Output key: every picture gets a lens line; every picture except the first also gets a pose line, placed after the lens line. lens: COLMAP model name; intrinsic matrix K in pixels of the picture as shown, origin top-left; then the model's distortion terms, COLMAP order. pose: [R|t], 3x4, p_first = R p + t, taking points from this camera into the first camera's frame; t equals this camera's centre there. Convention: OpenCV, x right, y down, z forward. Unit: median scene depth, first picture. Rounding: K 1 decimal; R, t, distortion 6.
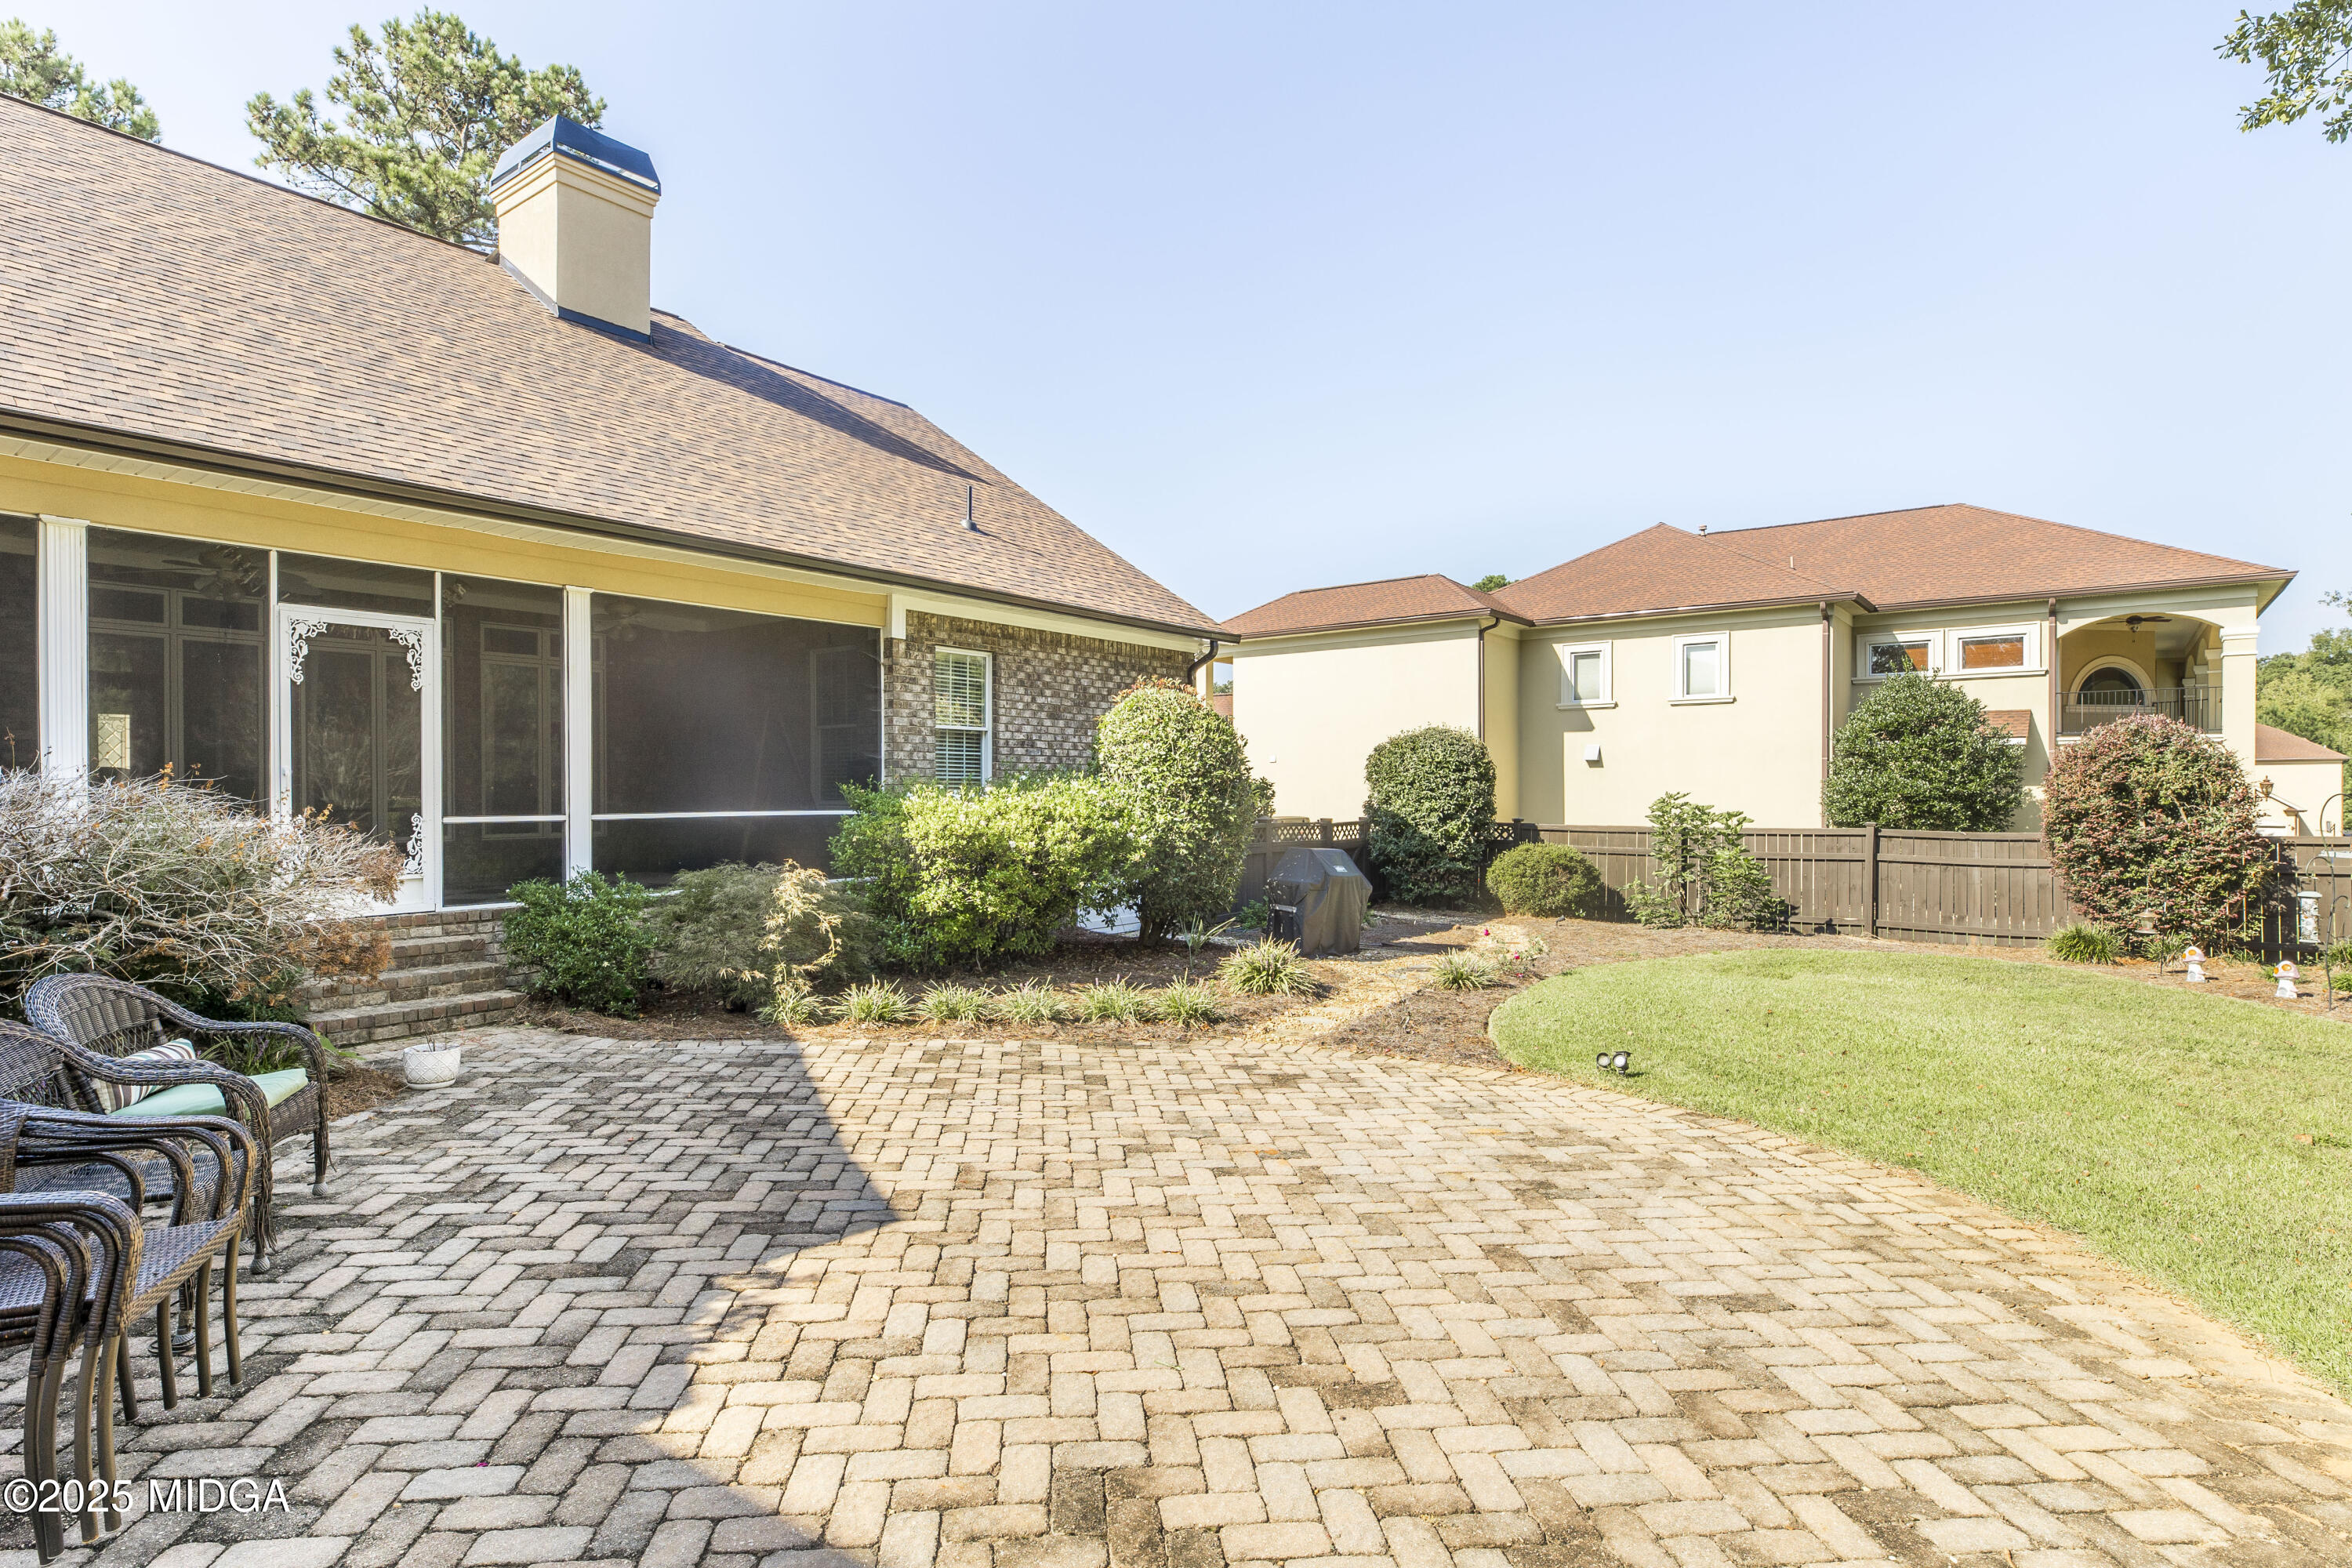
lens RADIAL K [[1198.2, 0, 1169.6], [0, 1198.2, 789.1], [0, 0, 1]] dist [-0.000008, 0.002176]
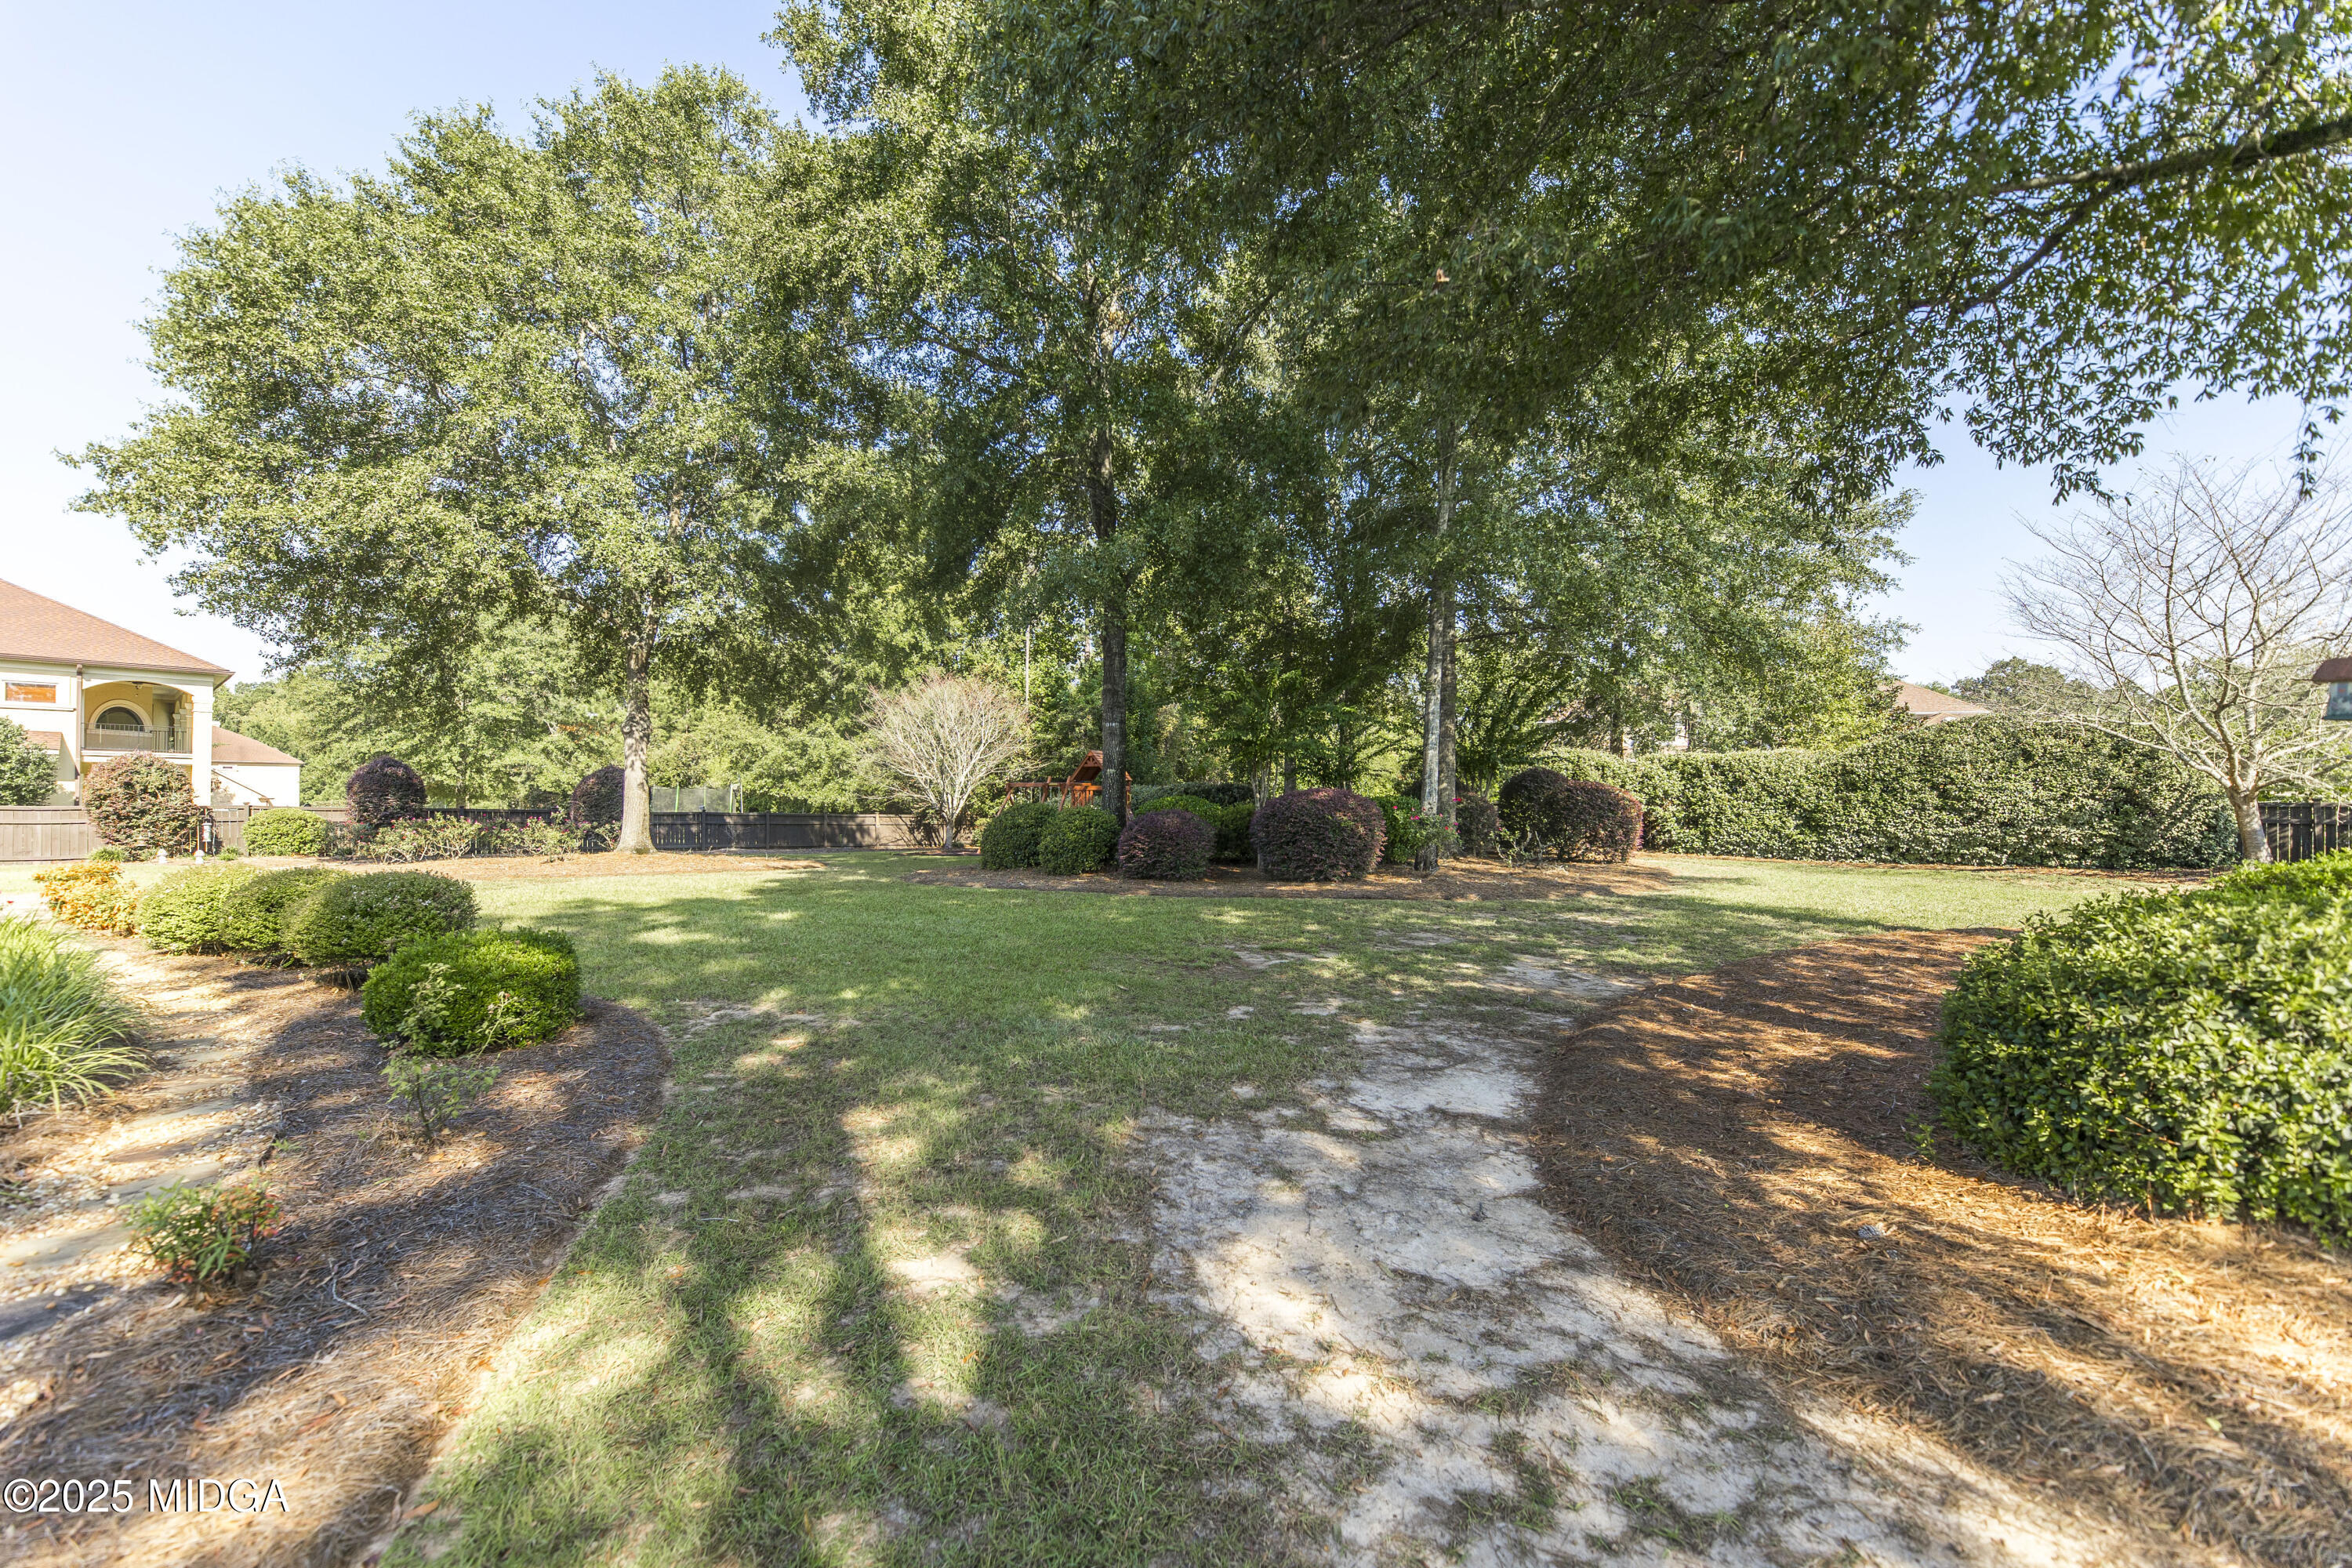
lens RADIAL K [[971.1, 0, 1191.0], [0, 971.1, 787.2], [0, 0, 1]] dist [-0.002365, 0.000495]
pose [[0.063938, 0.005721, 0.997937, -0.805447], [-0.014411, 0.999885, -0.004808, -0.014183], [-0.997850, -0.014073, 0.064013, -0.996022]]
